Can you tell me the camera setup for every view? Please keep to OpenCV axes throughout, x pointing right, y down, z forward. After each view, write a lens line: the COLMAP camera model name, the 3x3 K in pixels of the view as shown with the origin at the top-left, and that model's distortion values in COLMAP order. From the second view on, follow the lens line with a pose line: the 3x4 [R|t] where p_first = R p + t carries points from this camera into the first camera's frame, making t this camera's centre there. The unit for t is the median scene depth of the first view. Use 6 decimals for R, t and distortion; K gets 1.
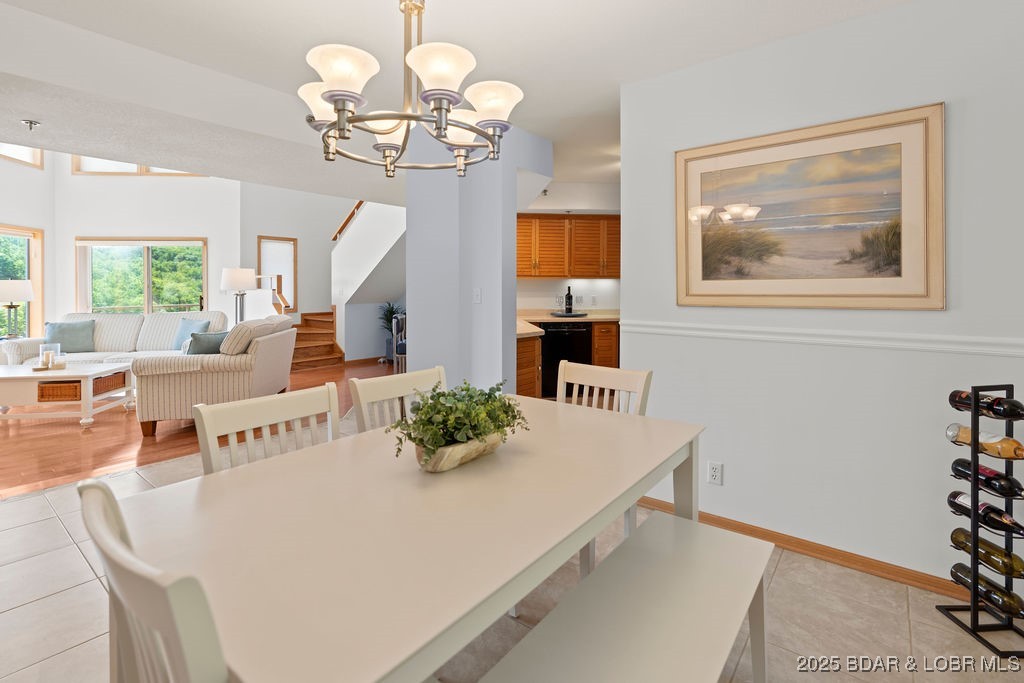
lens RADIAL K [[470.3, 0, 520.3], [0, 470.3, 290.1], [0, 0, 1]] dist [-0.012990, 0.006119]
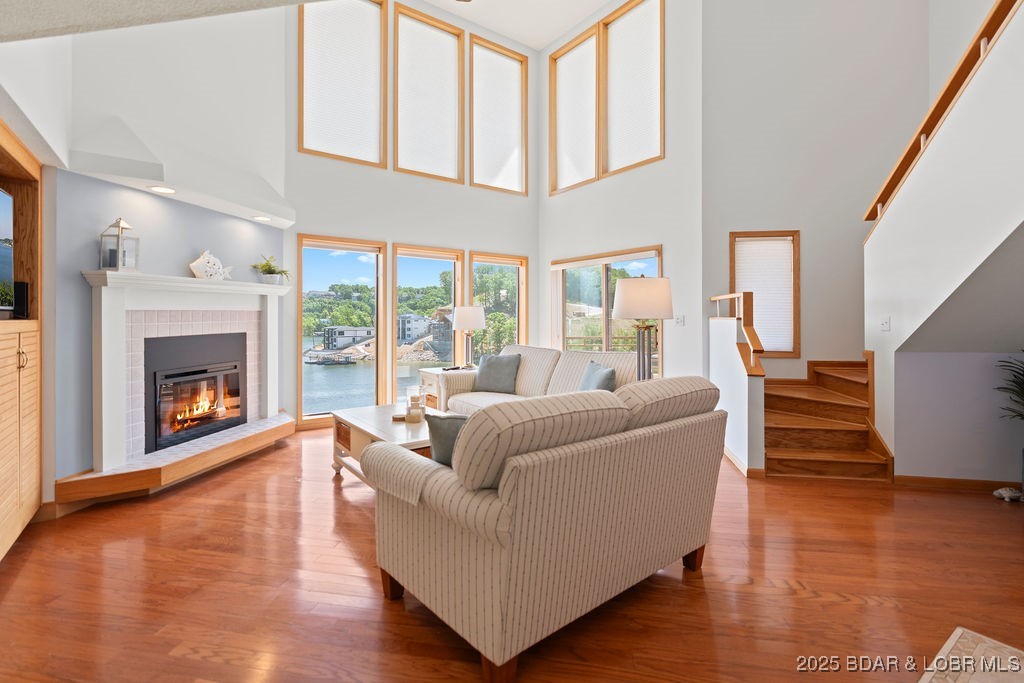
lens RADIAL K [[470.3, 0, 510.9], [0, 470.3, 314.3], [0, 0, 1]] dist [-0.012990, 0.006119]
pose [[0.462197, -0.004472, -0.886766, -0.185537], [-0.007749, 0.999929, -0.009082, 0.000916], [0.886743, 0.011070, 0.462130, 0.598038]]
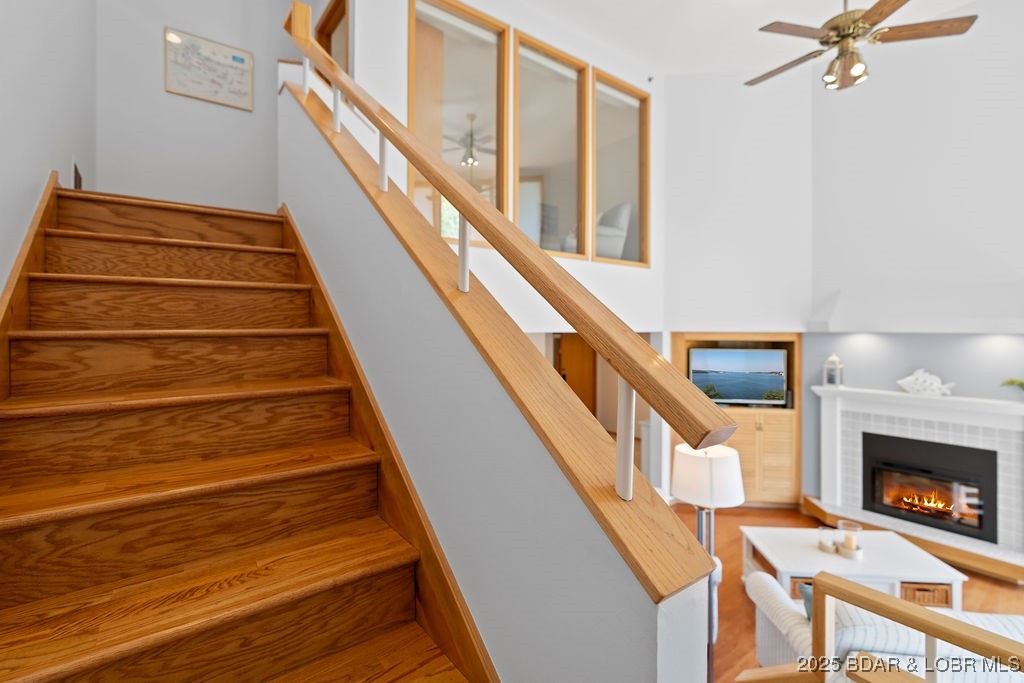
lens RADIAL K [[470.3, 0, 508.3], [0, 470.3, 336.2], [0, 0, 1]] dist [-0.012990, 0.006119]
pose [[-0.969272, -0.004707, 0.245945, -0.485418], [0.001719, 0.999663, 0.025910, -0.170086], [-0.245984, 0.025536, -0.968937, 1.459475]]
